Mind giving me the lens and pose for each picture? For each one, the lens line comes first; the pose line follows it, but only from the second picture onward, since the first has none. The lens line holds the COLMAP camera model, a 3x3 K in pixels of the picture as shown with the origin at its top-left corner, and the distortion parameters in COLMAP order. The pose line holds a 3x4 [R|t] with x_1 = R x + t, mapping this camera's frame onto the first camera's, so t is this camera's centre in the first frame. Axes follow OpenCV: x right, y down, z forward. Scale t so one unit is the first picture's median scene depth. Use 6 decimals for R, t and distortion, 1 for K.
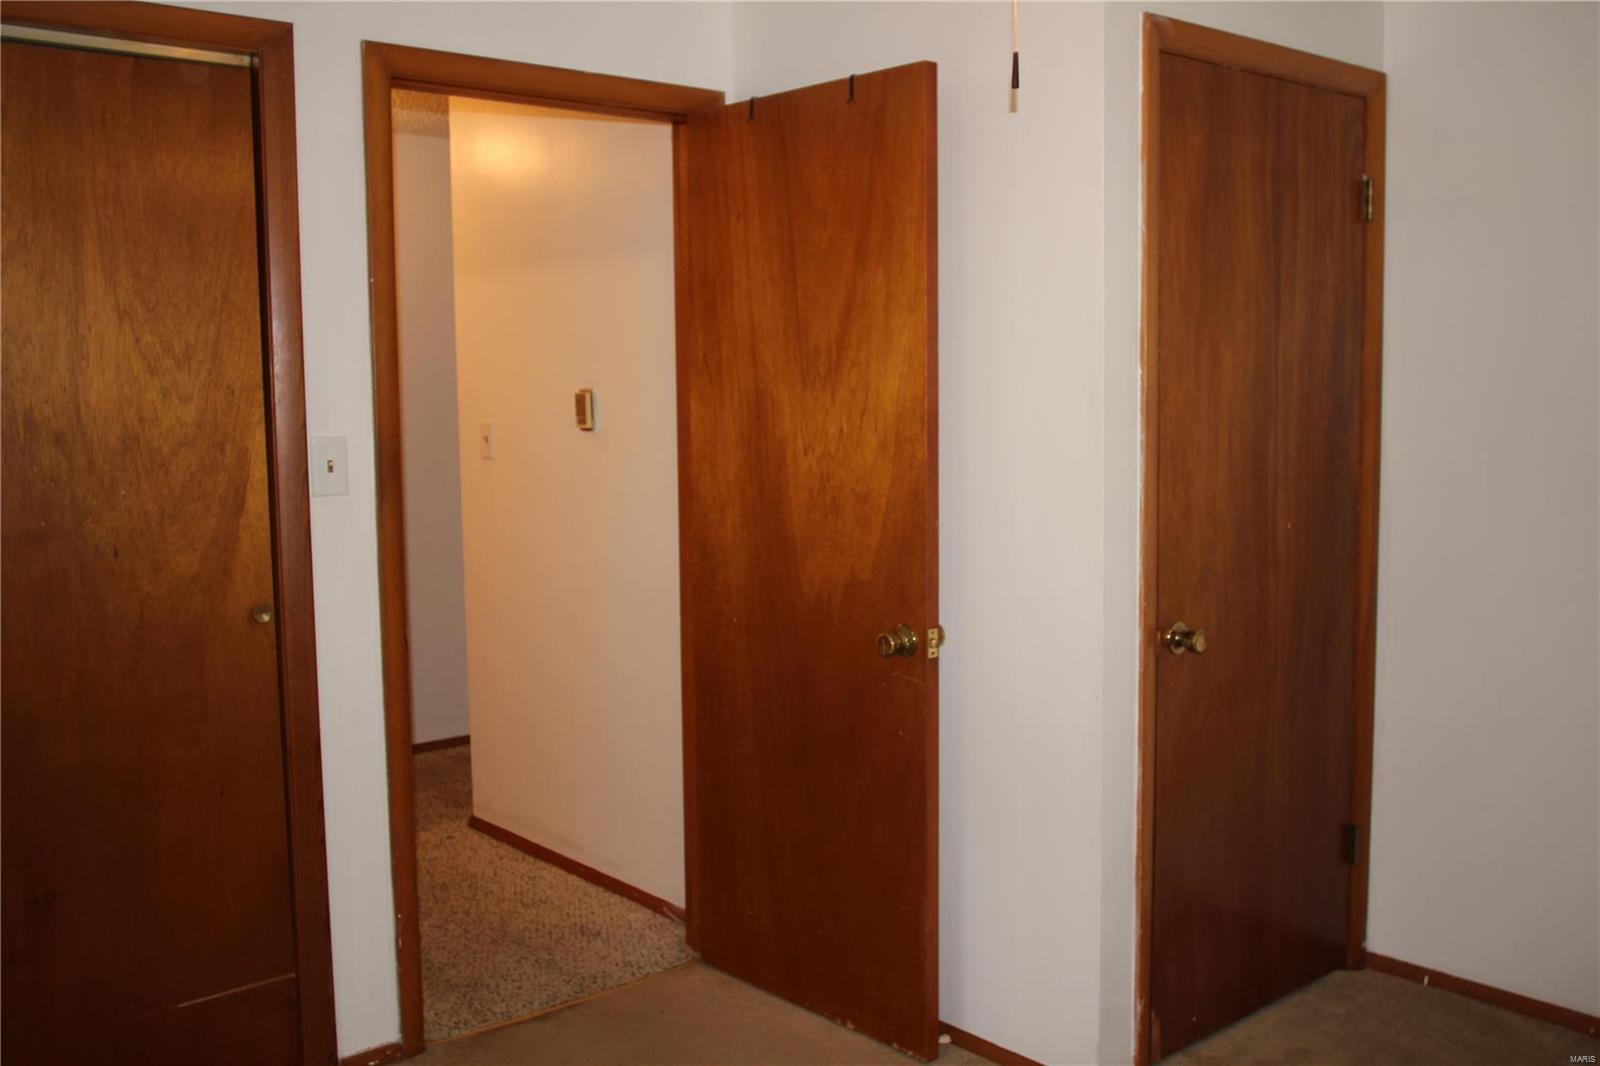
lens RADIAL K [[1472.0, 0, 818.5], [0, 1472.0, 524.4], [0, 0, 1]] dist [-0.071976, 0.046085]
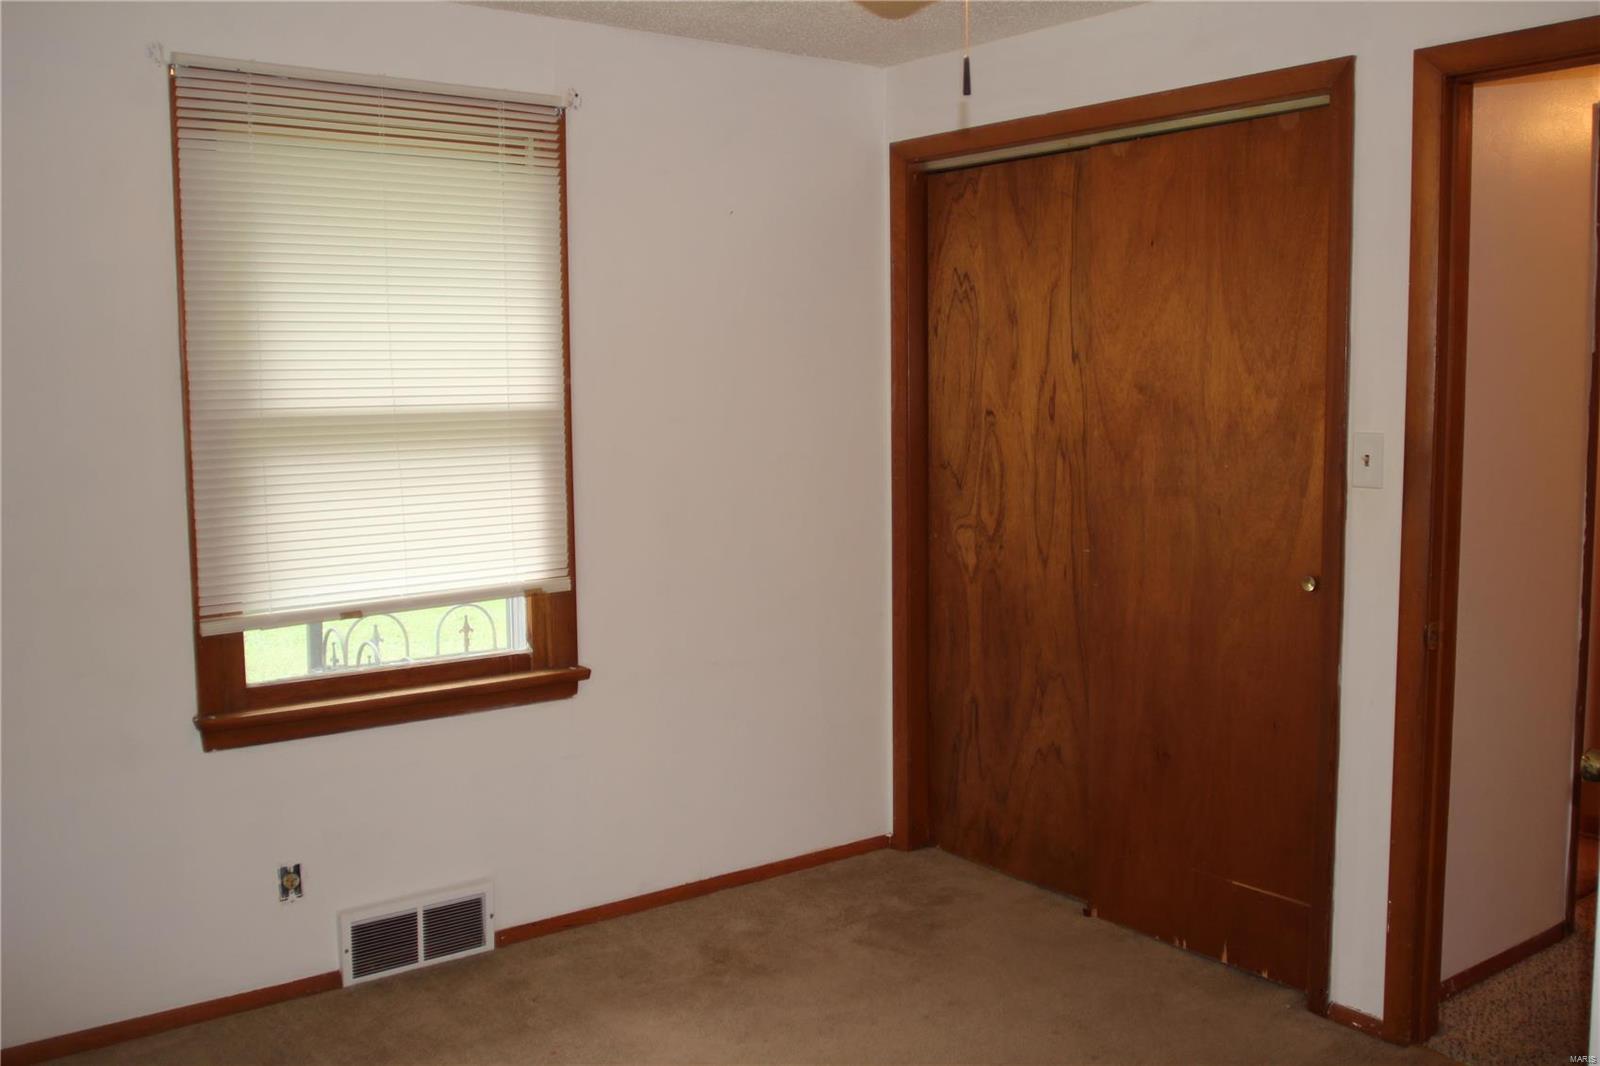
lens RADIAL K [[1472.0, 0, 818.5], [0, 1472.0, 524.4], [0, 0, 1]] dist [-0.071976, 0.046085]
pose [[-0.074894, 0.112038, -0.990878, 0.819965], [-0.088037, 0.989045, 0.118485, -0.091172], [0.993298, 0.096107, -0.064210, 0.723315]]
